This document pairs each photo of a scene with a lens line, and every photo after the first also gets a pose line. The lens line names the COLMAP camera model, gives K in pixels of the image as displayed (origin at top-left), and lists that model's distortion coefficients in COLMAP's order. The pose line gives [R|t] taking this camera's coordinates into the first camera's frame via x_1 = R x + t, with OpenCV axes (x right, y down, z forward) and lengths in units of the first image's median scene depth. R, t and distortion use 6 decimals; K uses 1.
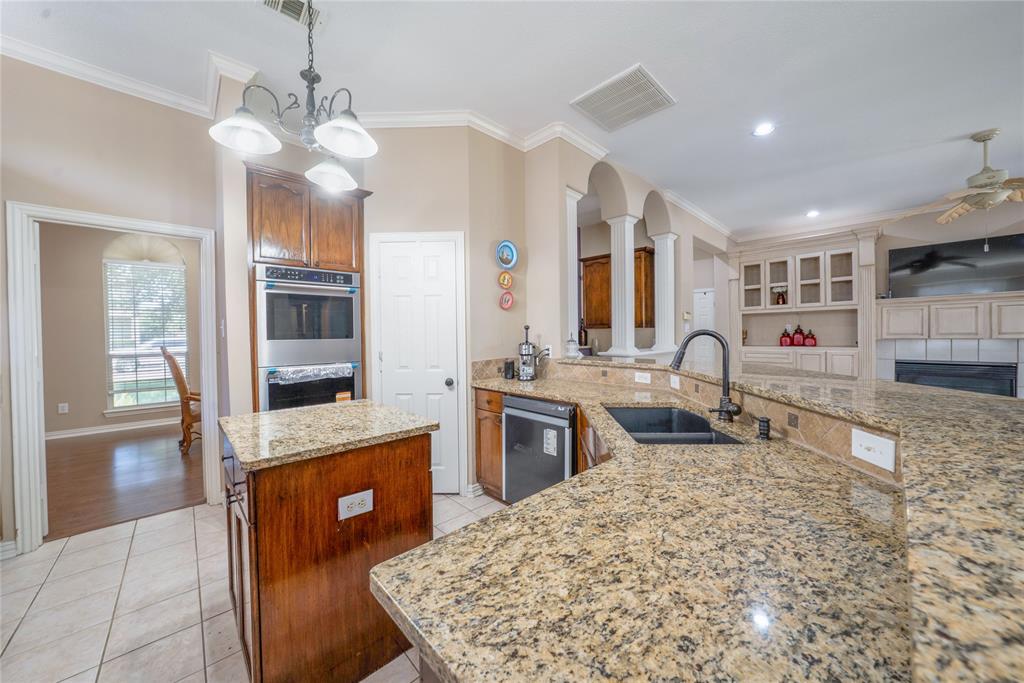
lens RADIAL K [[361.7, 0, 512.9], [0, 361.7, 339.2], [0, 0, 1]] dist [-0.030940, 0.006695]
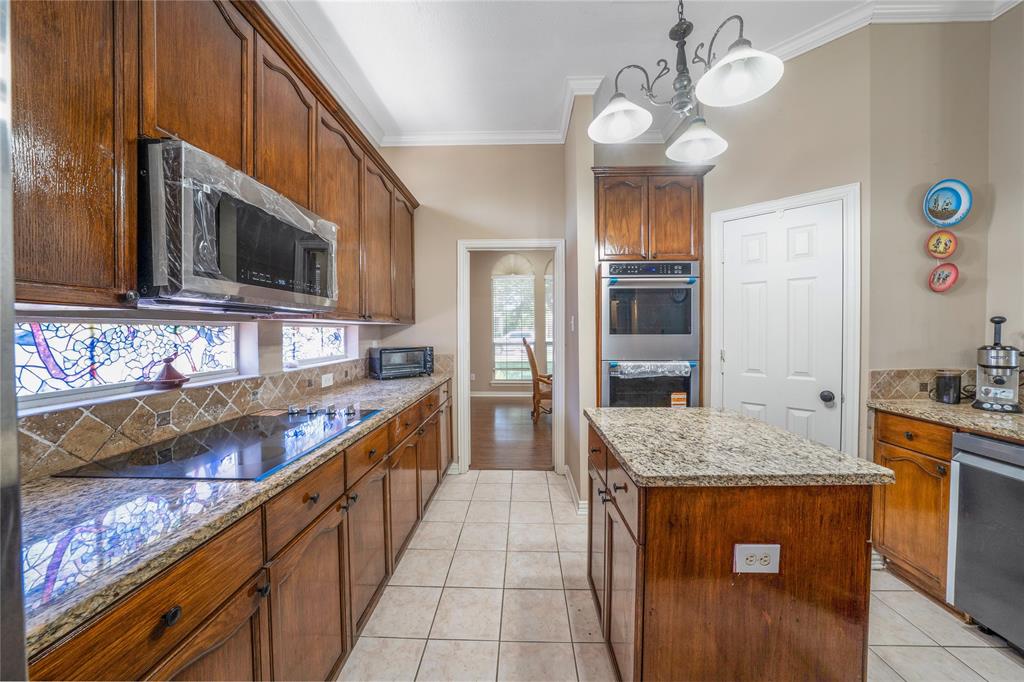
lens RADIAL K [[361.7, 0, 512.9], [0, 361.7, 338.7], [0, 0, 1]] dist [-0.030940, 0.006695]
pose [[0.703010, 0.024230, -0.710768, -0.129717], [-0.015967, 0.999705, 0.018287, -0.000047], [0.711001, -0.001508, 0.703189, 0.056458]]
